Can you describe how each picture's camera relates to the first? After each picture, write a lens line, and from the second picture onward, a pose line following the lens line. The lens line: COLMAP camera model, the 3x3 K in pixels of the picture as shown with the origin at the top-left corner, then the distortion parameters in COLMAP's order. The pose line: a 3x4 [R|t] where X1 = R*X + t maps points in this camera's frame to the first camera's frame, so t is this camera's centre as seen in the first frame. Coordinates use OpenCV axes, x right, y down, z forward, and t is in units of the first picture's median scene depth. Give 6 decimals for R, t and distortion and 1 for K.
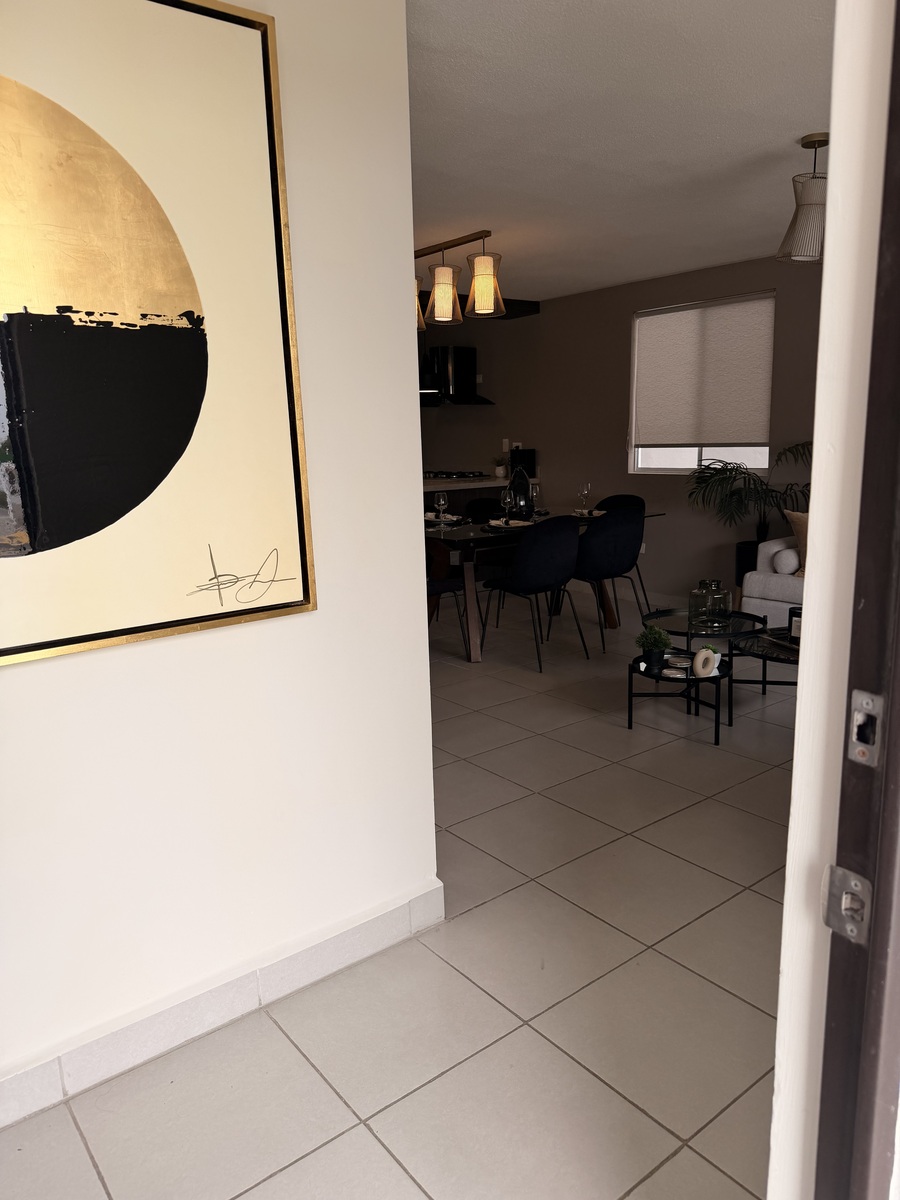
lens RADIAL K [[844.9, 0, 451.5], [0, 844.9, 615.4], [0, 0, 1]] dist [0.072594, -0.096825]
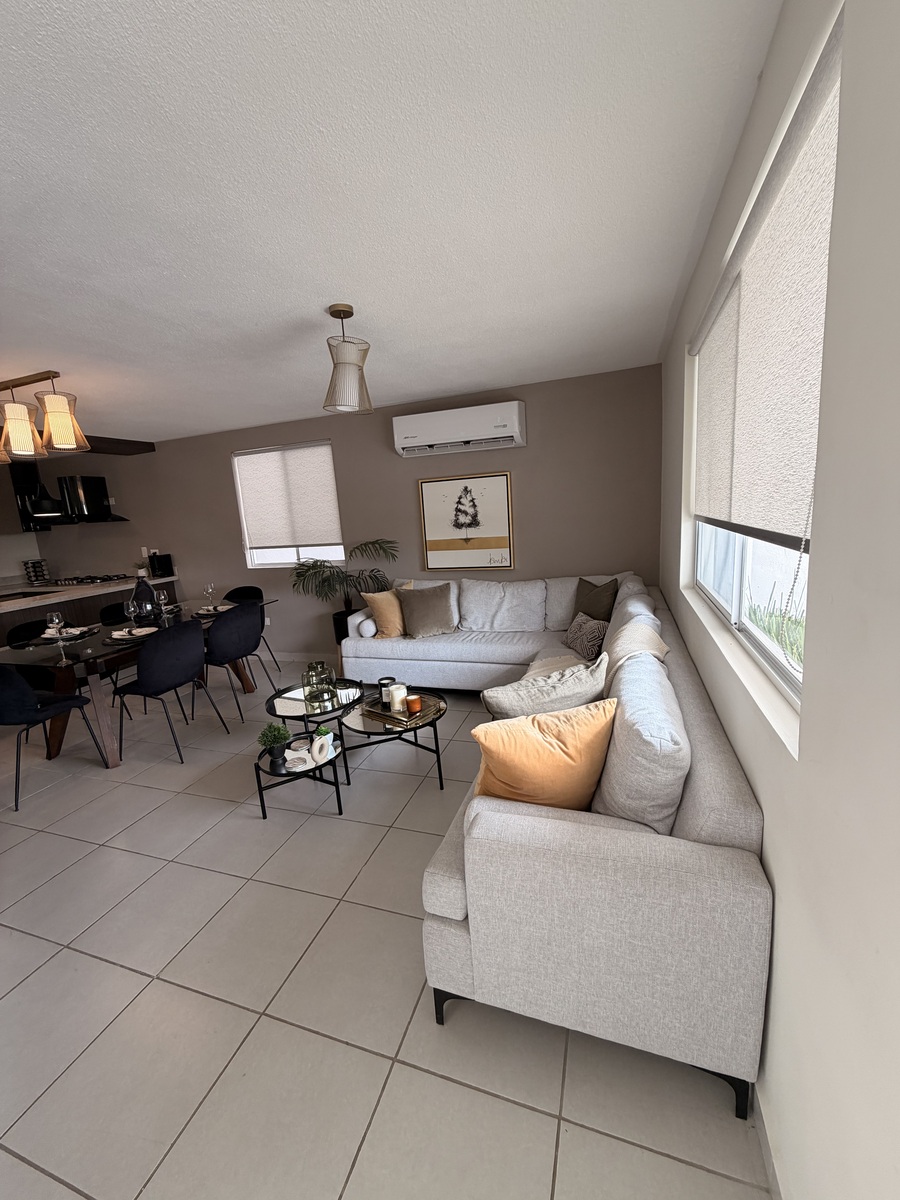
lens RADIAL K [[479.4, 0, 450.4], [0, 479.4, 596.7], [0, 0, 1]] dist [0.000695, 0.000128]
pose [[0.840951, -0.129110, 0.525482, 0.088009], [0.157813, 0.987419, -0.009948, -0.078245], [-0.517587, 0.091293, 0.850746, 0.224805]]
